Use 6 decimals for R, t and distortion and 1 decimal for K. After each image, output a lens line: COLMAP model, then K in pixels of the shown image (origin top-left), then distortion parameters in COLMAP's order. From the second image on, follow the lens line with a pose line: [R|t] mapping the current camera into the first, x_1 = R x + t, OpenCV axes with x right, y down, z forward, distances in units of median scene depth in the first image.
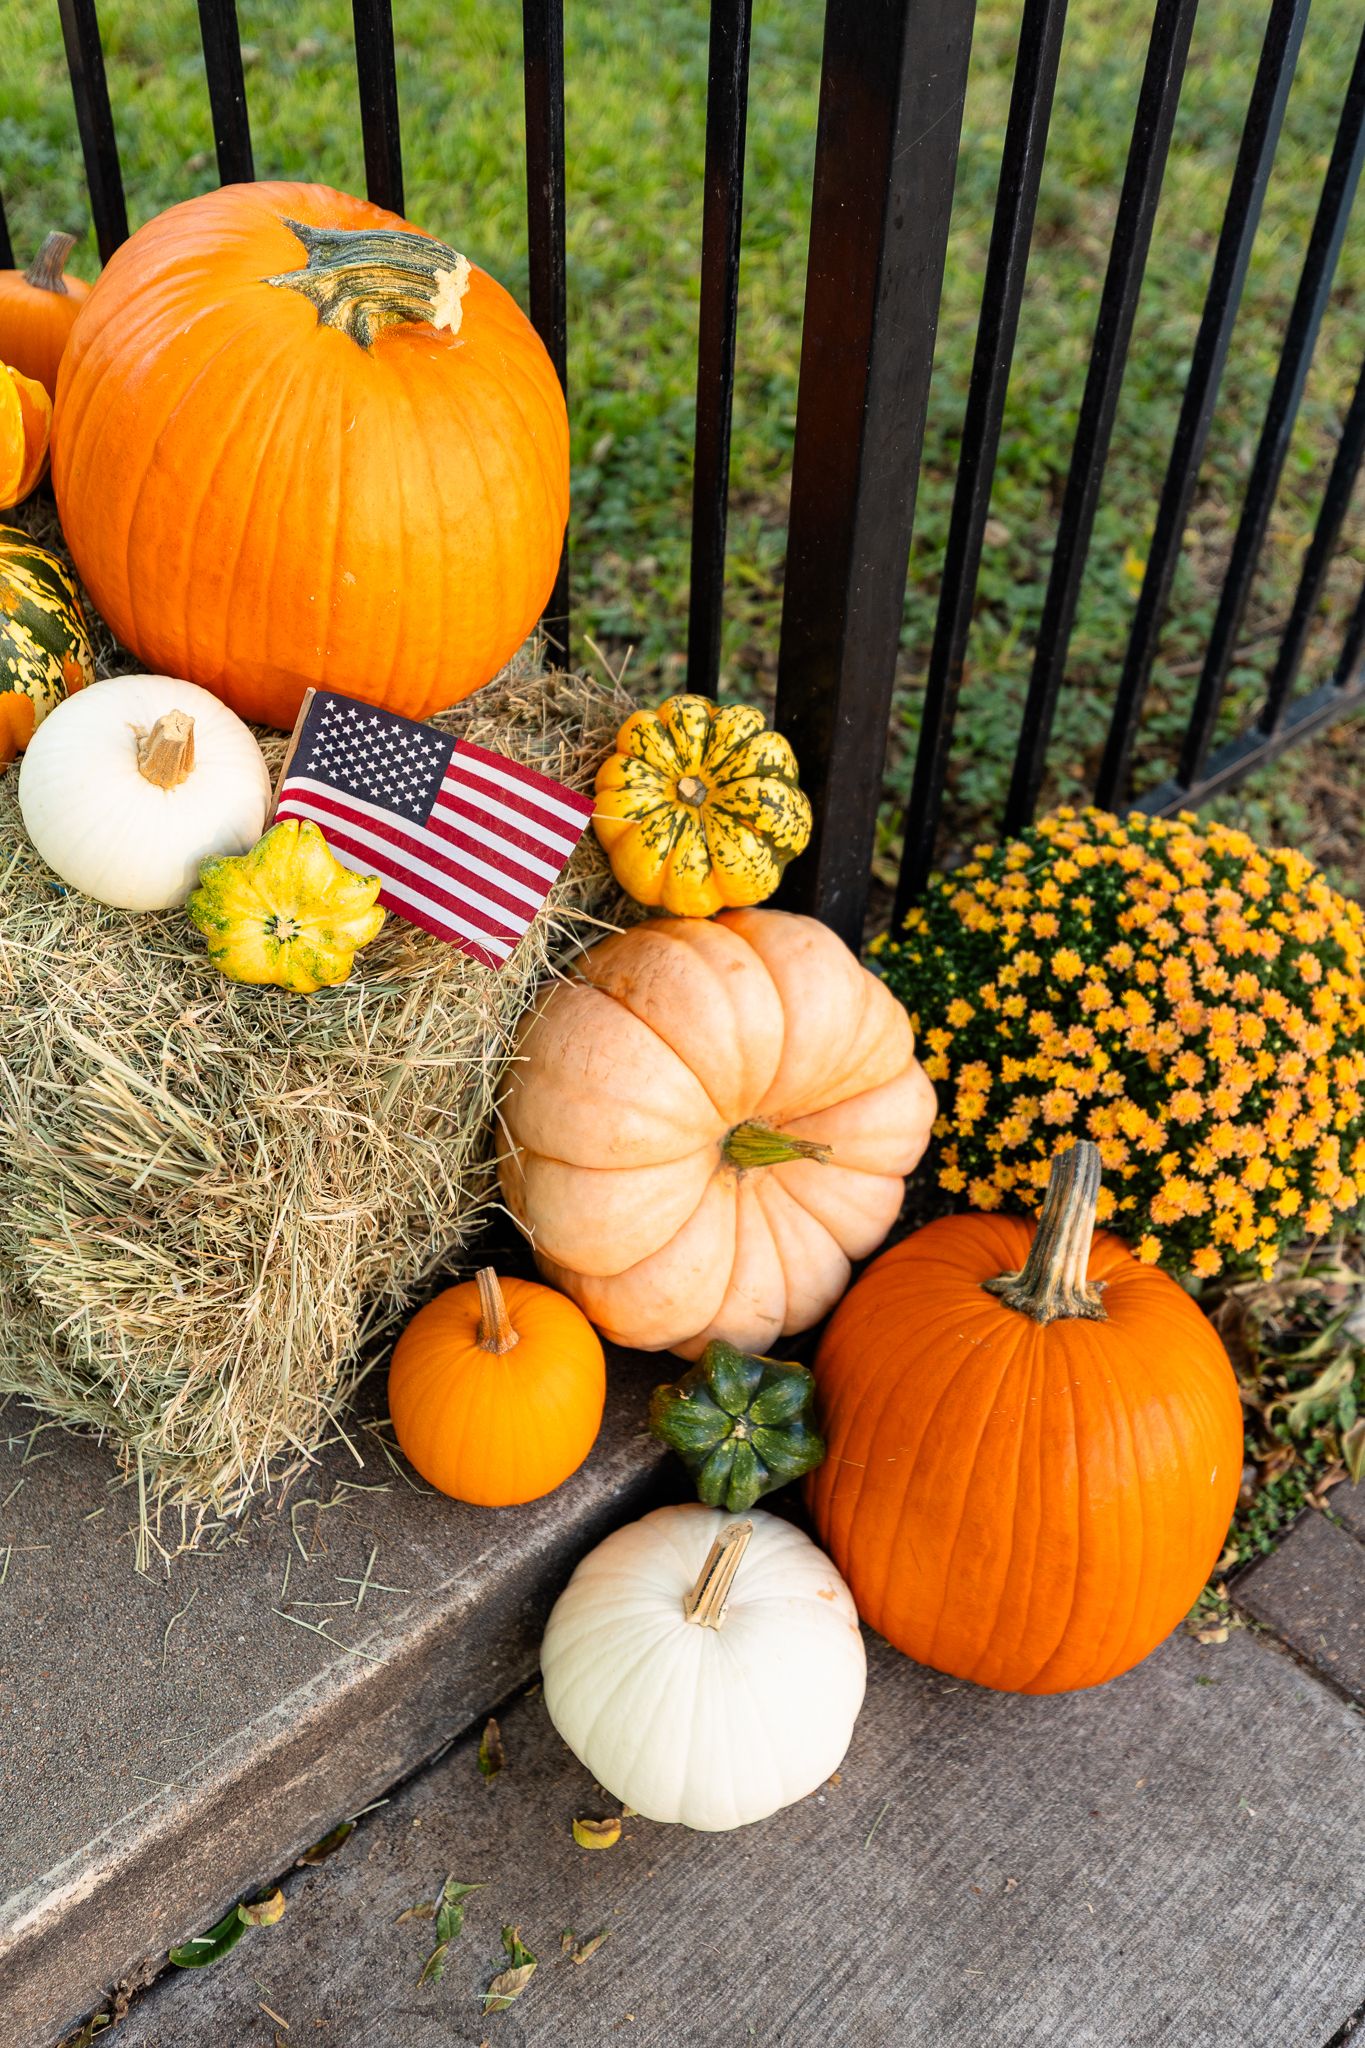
lens RADIAL K [[1930.2, 0, 682.5], [0, 1930.2, 1024.0], [0, 0, 1]] dist [0.009607, 0.004079]
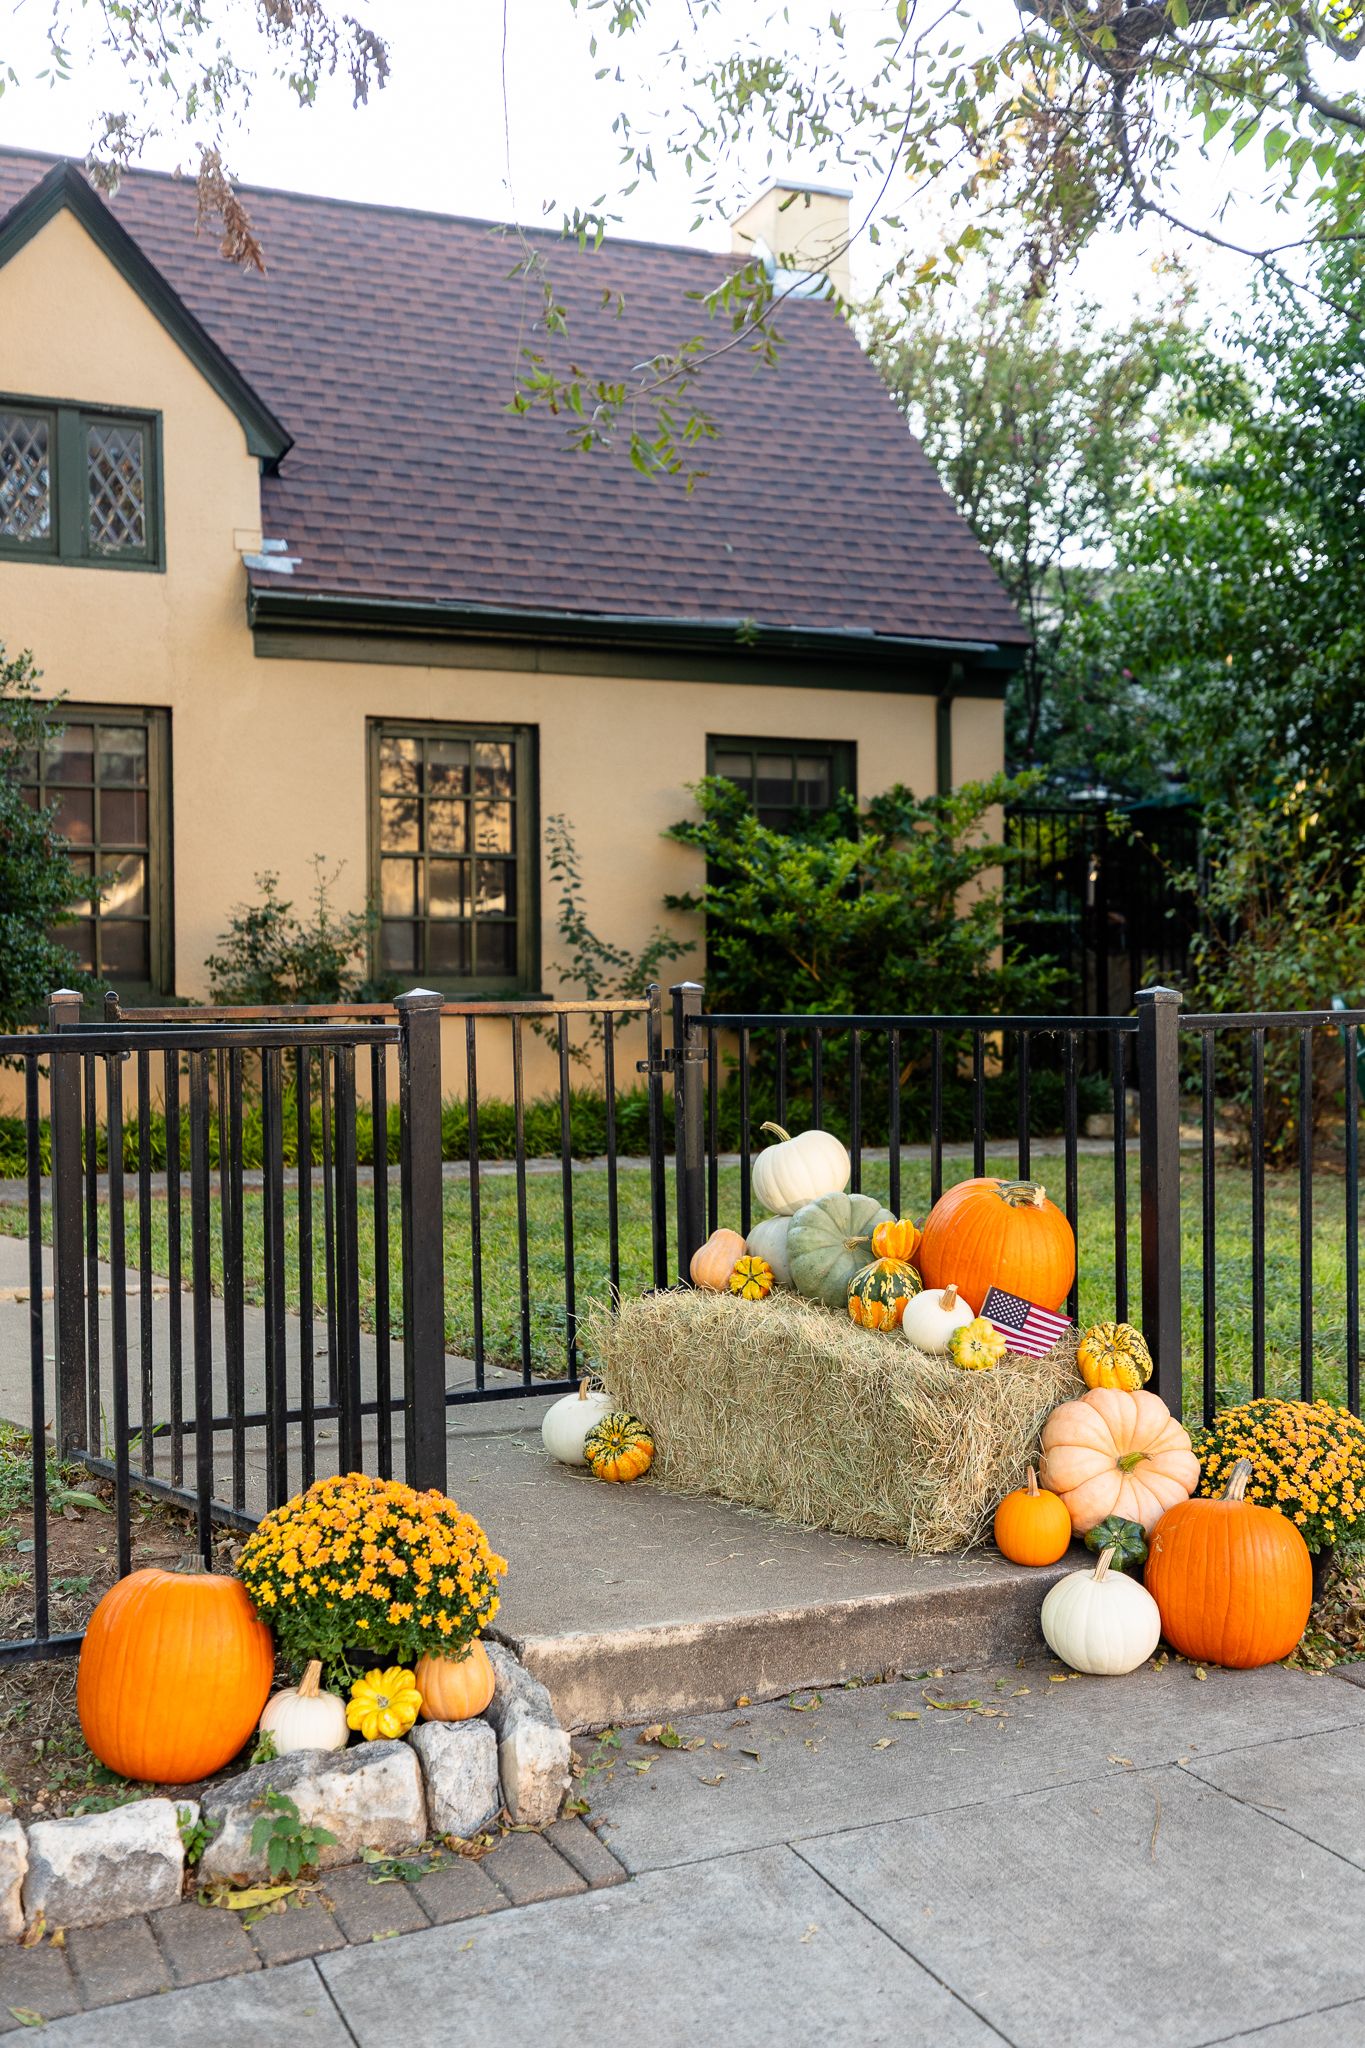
lens RADIAL K [[1930.2, 0, 682.5], [0, 1930.2, 1024.0], [0, 0, 1]] dist [0.009607, 0.004079]
pose [[0.947672, -0.033421, -0.317493, 0.338604], [-0.186656, 0.748803, -0.635966, 1.508602], [0.258994, 0.661949, 0.703381, -1.605471]]
